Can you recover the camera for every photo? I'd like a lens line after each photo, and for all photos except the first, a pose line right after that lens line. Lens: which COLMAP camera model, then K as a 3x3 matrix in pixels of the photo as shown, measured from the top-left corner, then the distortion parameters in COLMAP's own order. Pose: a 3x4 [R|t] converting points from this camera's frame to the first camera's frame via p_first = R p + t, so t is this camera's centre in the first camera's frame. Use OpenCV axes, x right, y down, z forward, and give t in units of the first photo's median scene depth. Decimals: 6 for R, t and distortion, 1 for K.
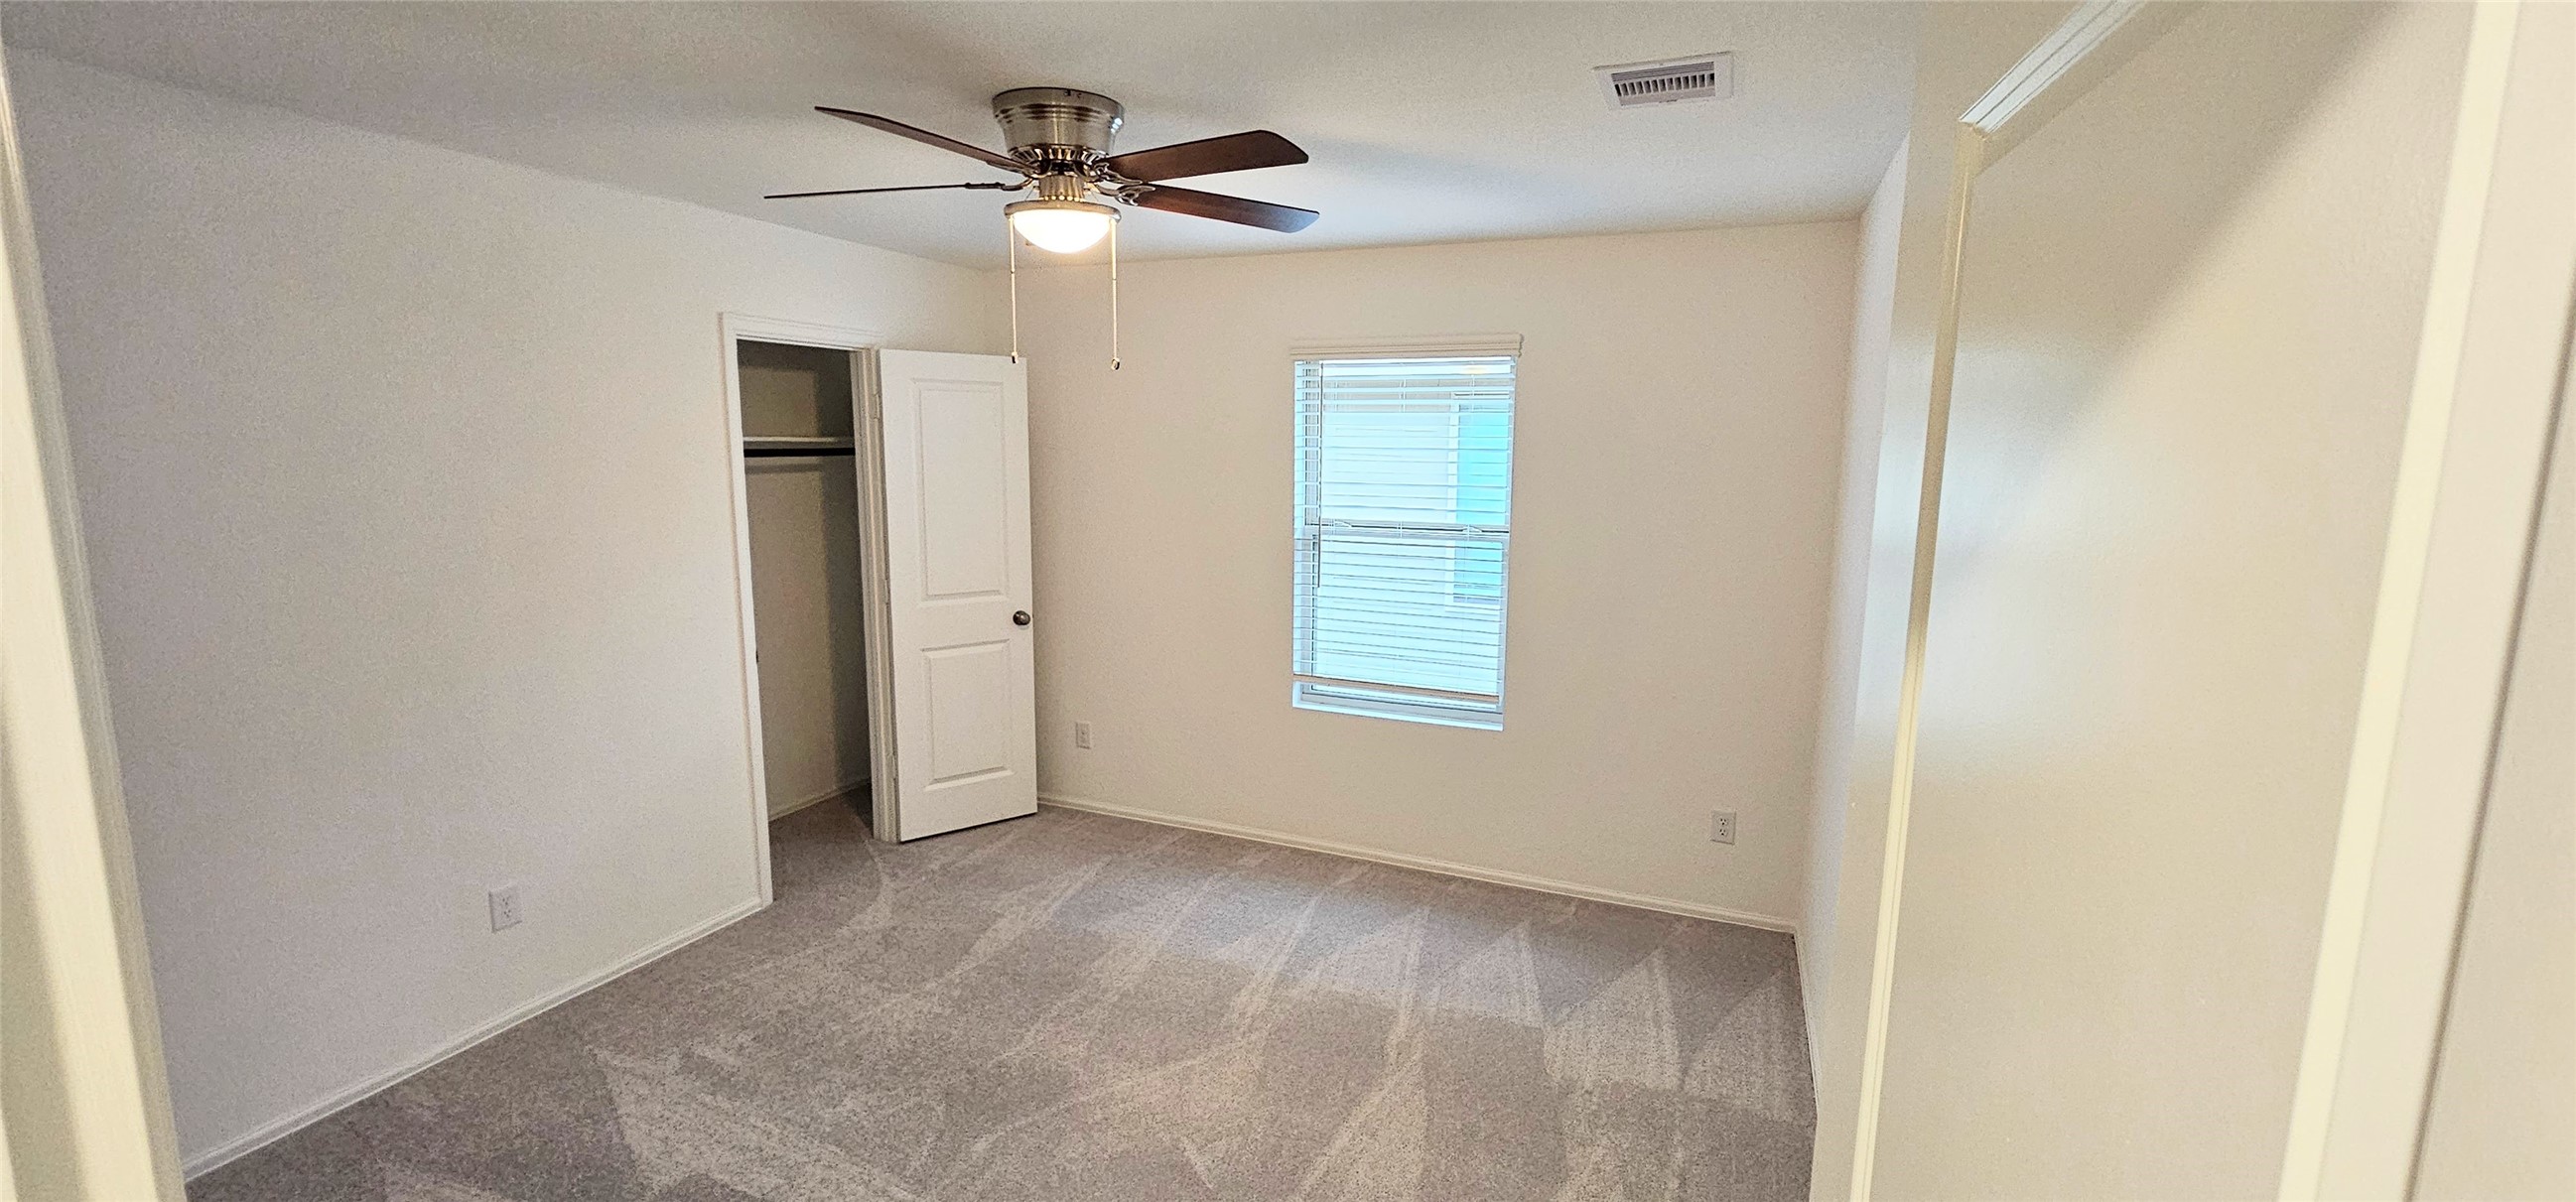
lens RADIAL K [[1031.5, 0, 1288.0], [0, 1031.5, 601.0], [0, 0, 1]] dist [-0.002187, -0.000058]
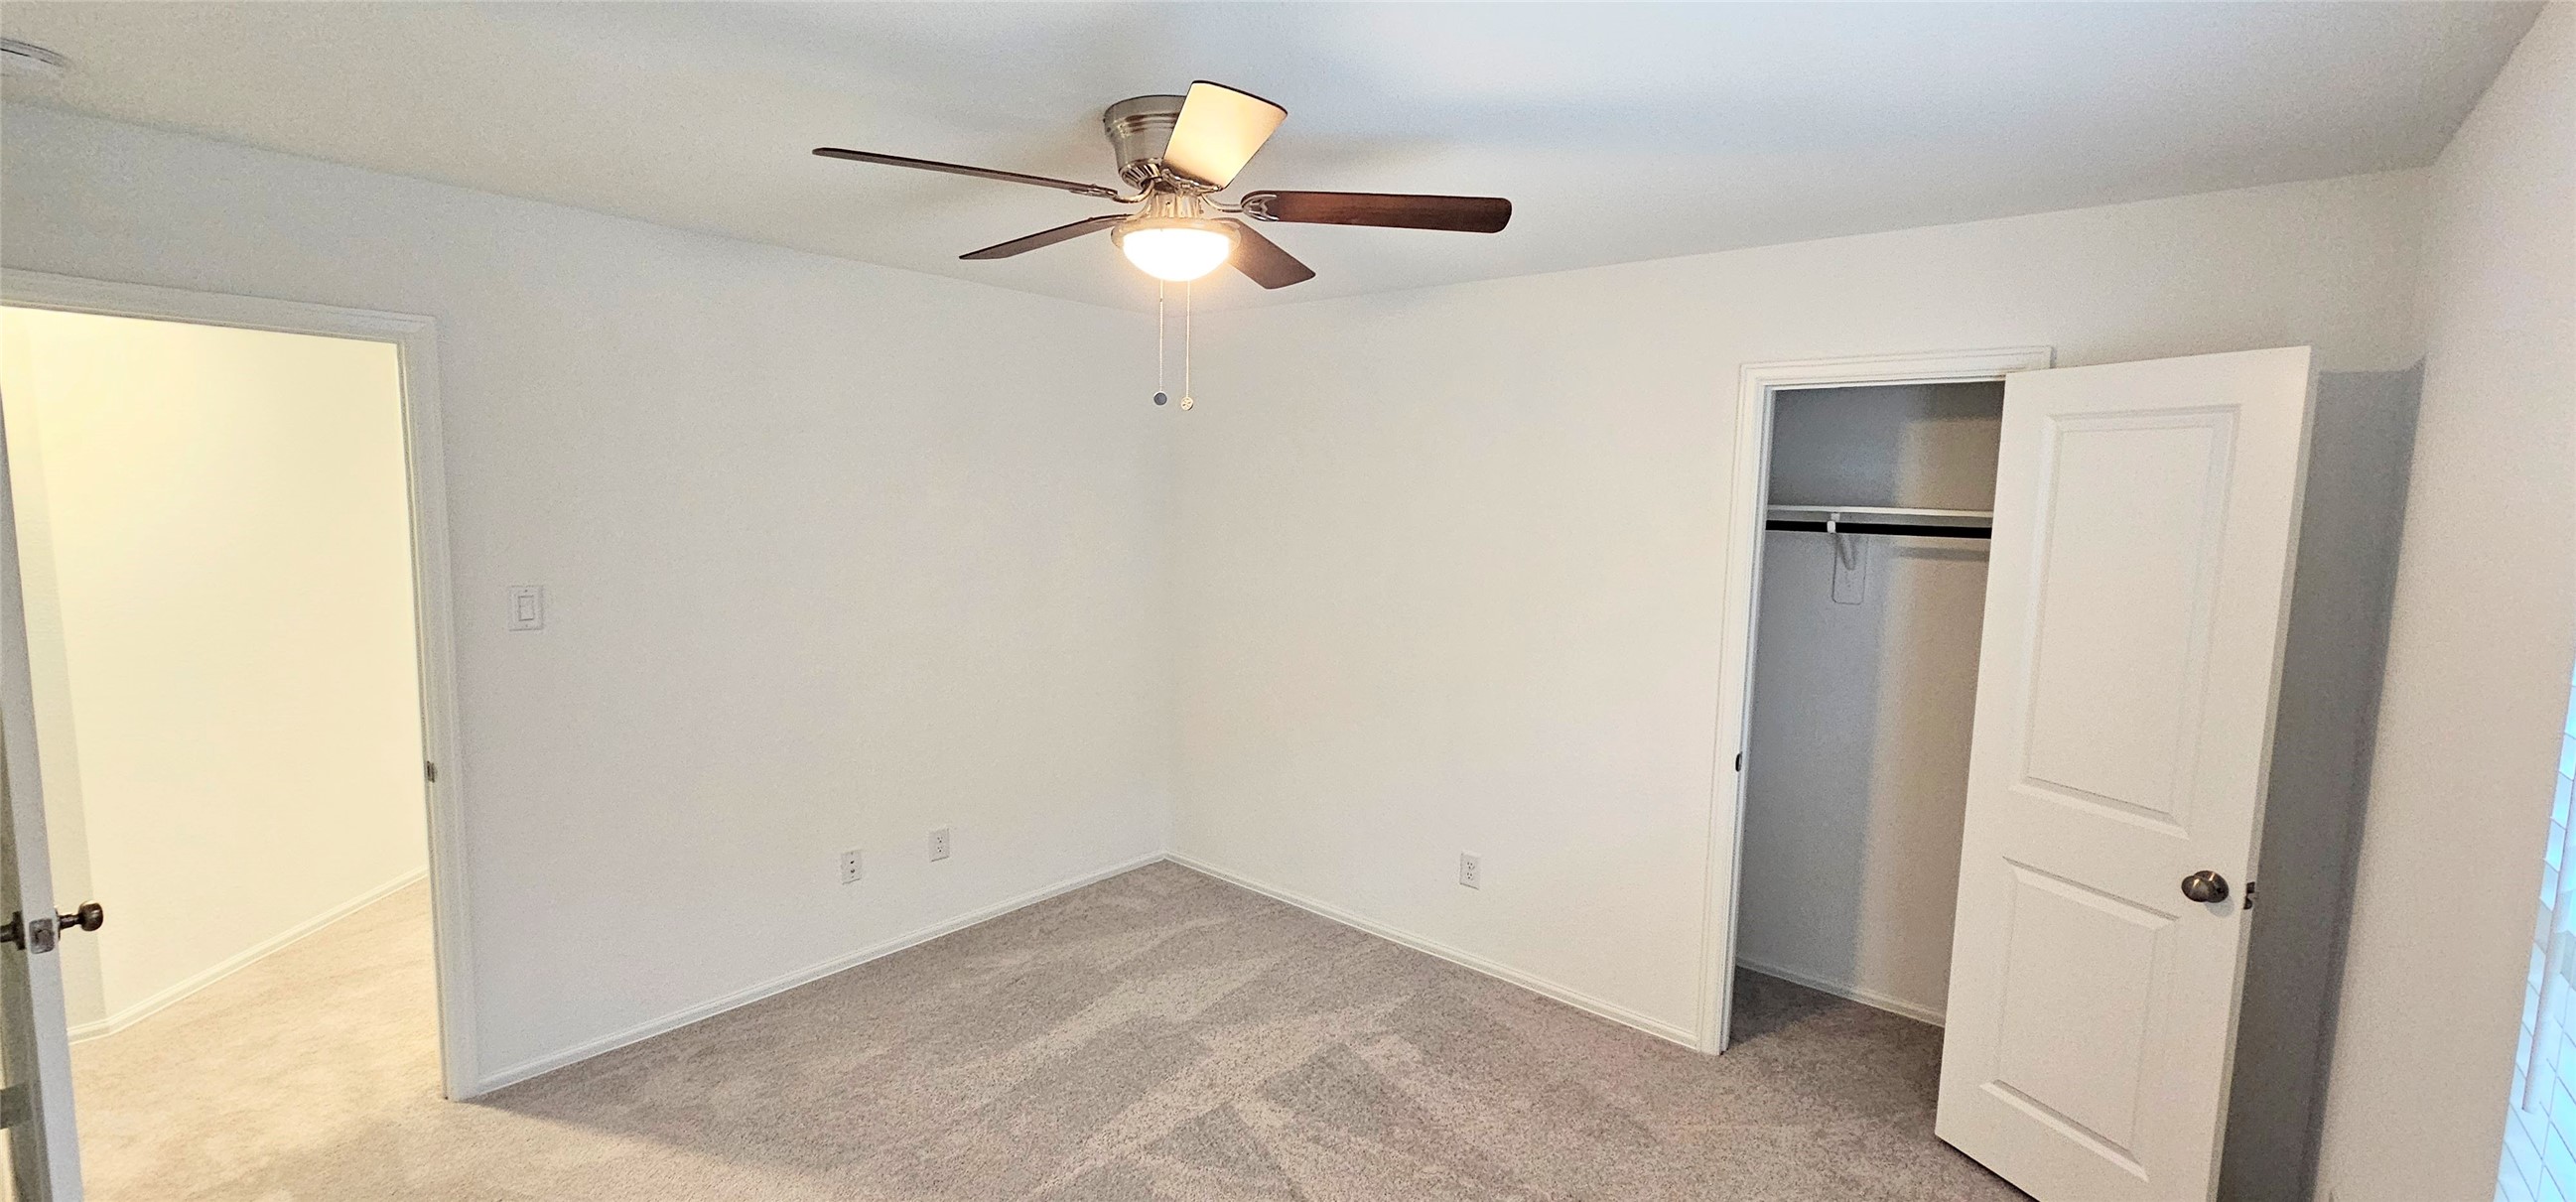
lens RADIAL K [[1031.5, 0, 1288.0], [0, 1031.5, 601.0], [0, 0, 1]] dist [-0.002187, -0.000058]
pose [[-0.292615, 0.076698, -0.953150, 0.365225], [-0.182913, 0.973883, 0.134520, -0.115246], [0.938573, 0.213706, -0.270943, 0.810382]]
